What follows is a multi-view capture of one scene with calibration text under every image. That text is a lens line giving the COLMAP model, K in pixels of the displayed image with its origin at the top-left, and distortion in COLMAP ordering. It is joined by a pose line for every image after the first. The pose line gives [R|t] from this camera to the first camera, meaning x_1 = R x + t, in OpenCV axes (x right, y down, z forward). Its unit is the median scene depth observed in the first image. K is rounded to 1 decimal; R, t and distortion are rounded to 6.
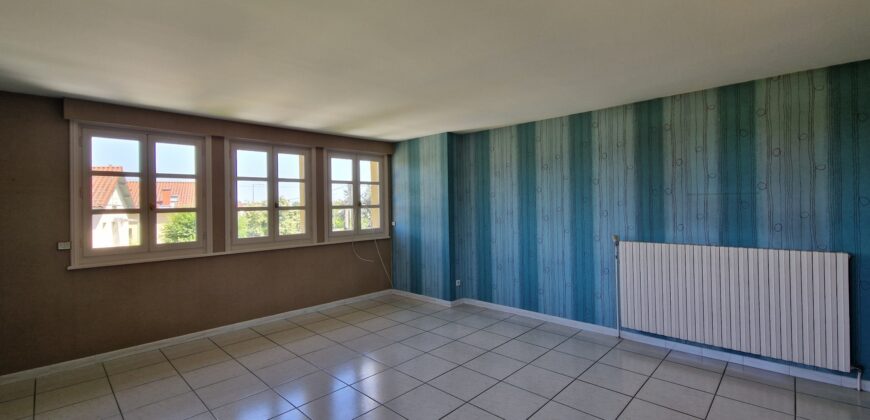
lens RADIAL K [[369.9, 0, 440.4], [0, 369.9, 202.0], [0, 0, 1]] dist [0.003409, -0.000422]
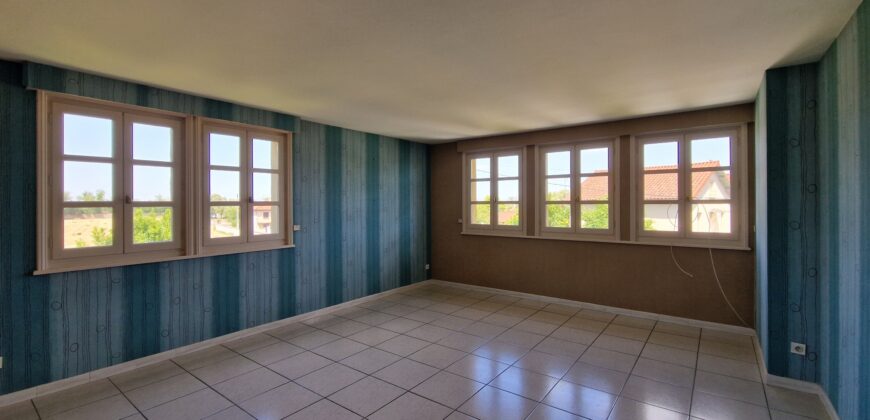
lens RADIAL K [[369.9, 0, 440.4], [0, 369.9, 202.0], [0, 0, 1]] dist [0.003409, -0.000422]
pose [[0.115967, 0.014415, -0.993148, 0.622202], [0.009850, 0.999829, 0.015662, -0.004306], [0.993204, -0.011599, 0.115806, 0.531529]]
